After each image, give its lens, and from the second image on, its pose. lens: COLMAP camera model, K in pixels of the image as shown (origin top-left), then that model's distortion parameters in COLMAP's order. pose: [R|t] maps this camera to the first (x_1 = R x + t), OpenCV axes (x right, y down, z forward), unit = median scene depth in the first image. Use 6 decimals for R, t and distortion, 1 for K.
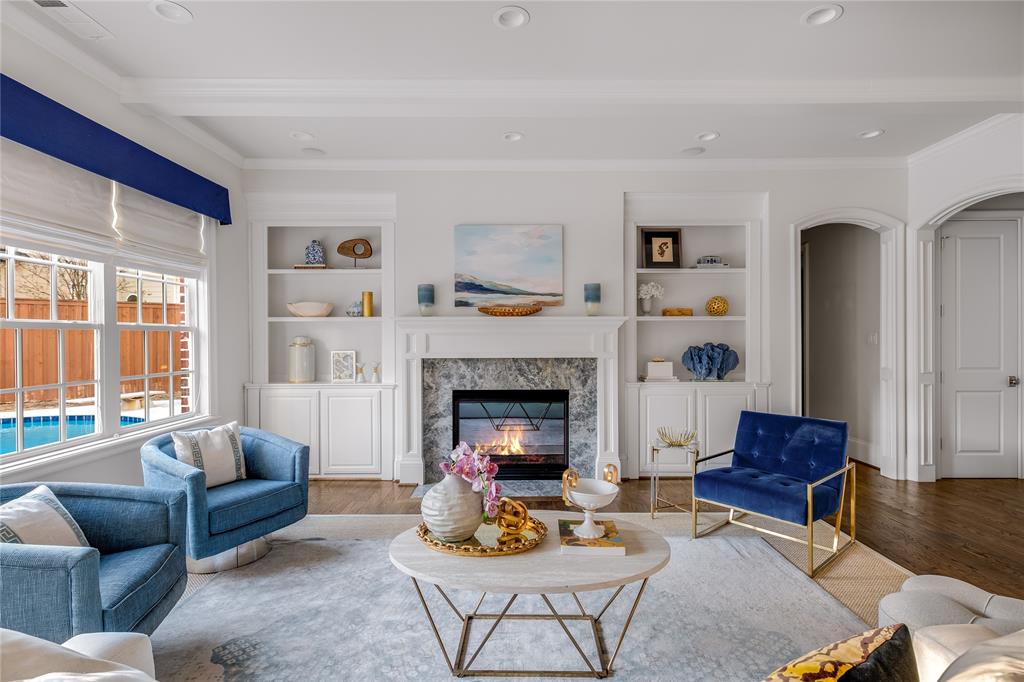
lens RADIAL K [[500.3, 0, 513.8], [0, 500.3, 337.8], [0, 0, 1]] dist [0.001149, -0.000070]
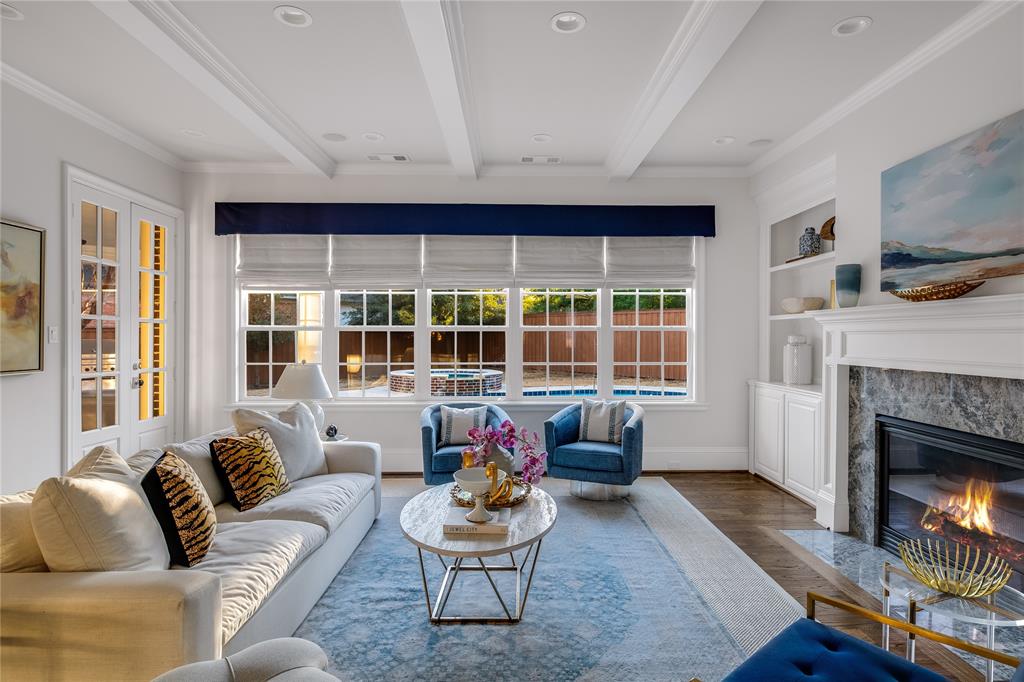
lens RADIAL K [[552.3, 0, 513.2], [0, 552.3, 340.4], [0, 0, 1]] dist [0.005538, 0.000284]
pose [[0.007264, 0.009115, -0.999932, 0.633695], [-0.004461, 0.999949, 0.009082, -0.000293], [0.999964, 0.004395, 0.007305, 0.496175]]
